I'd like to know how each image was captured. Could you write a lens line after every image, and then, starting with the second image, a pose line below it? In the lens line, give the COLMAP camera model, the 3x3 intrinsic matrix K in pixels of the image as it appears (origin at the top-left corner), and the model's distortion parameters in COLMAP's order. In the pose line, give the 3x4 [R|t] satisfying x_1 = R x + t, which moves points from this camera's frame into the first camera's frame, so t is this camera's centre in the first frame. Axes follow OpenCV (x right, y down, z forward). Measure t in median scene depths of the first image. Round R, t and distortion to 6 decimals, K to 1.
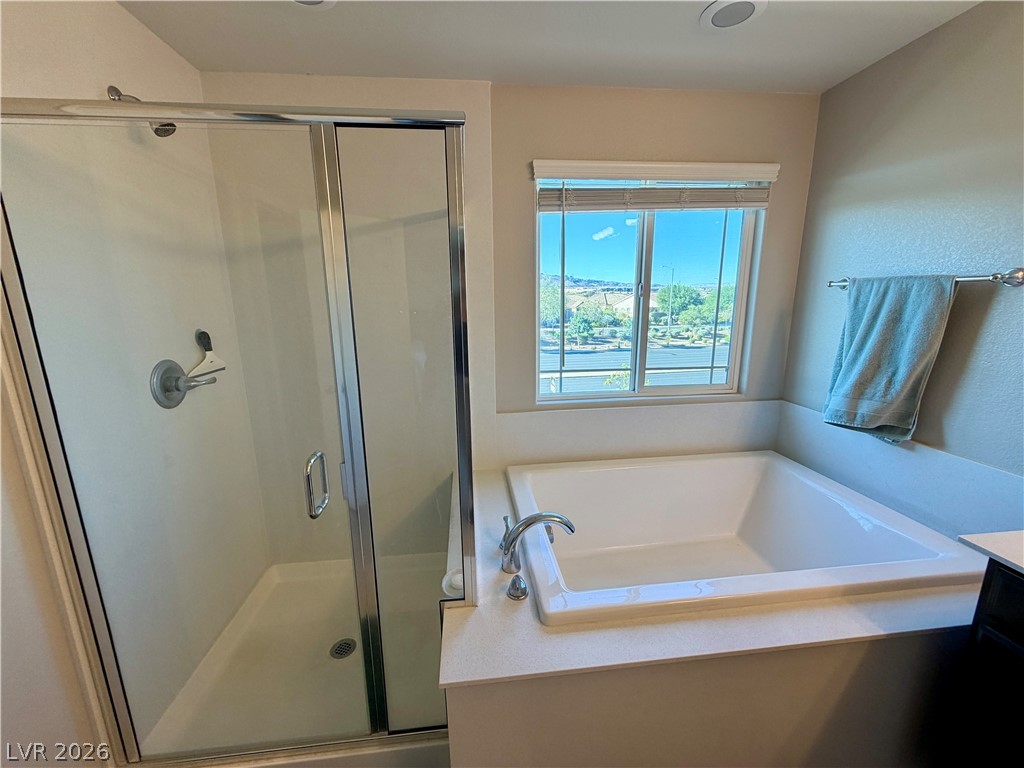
lens RADIAL K [[406.8, 0, 507.6], [0, 406.8, 381.5], [0, 0, 1]] dist [0.001294, 0.000795]
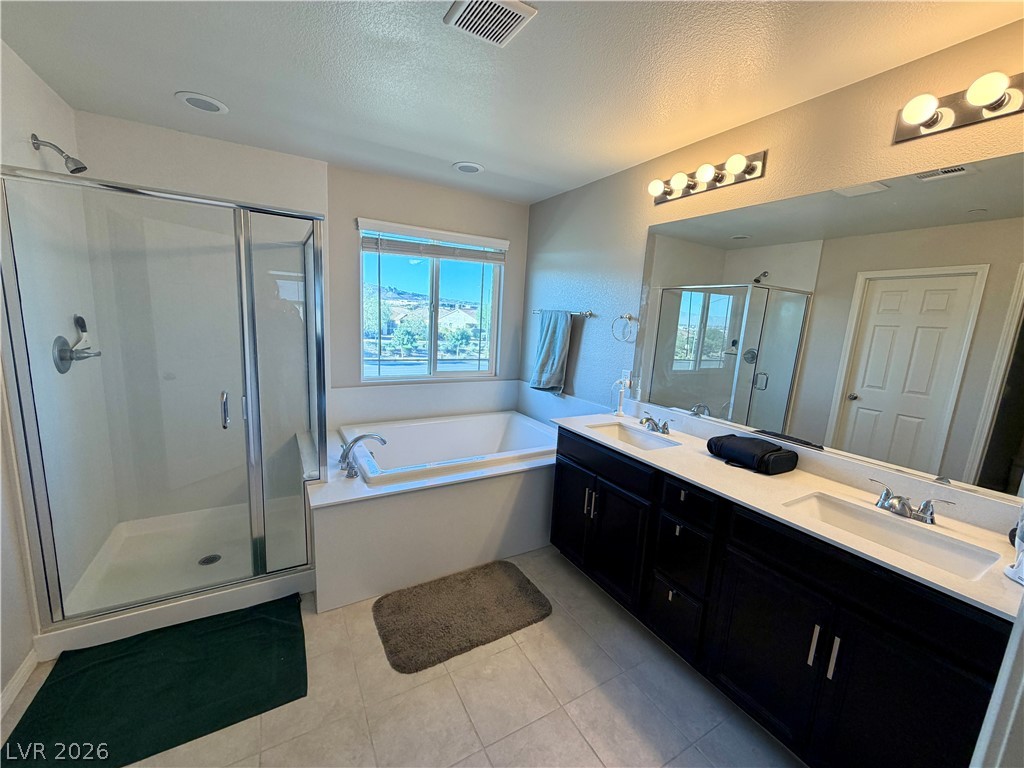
lens RADIAL K [[406.8, 0, 508.8], [0, 406.8, 383.4], [0, 0, 1]] dist [0.001294, 0.000795]
pose [[0.910934, -0.006939, 0.412493, -0.052593], [0.018432, 0.999545, -0.023891, 0.115187], [-0.412139, 0.029366, 0.910648, -0.571988]]
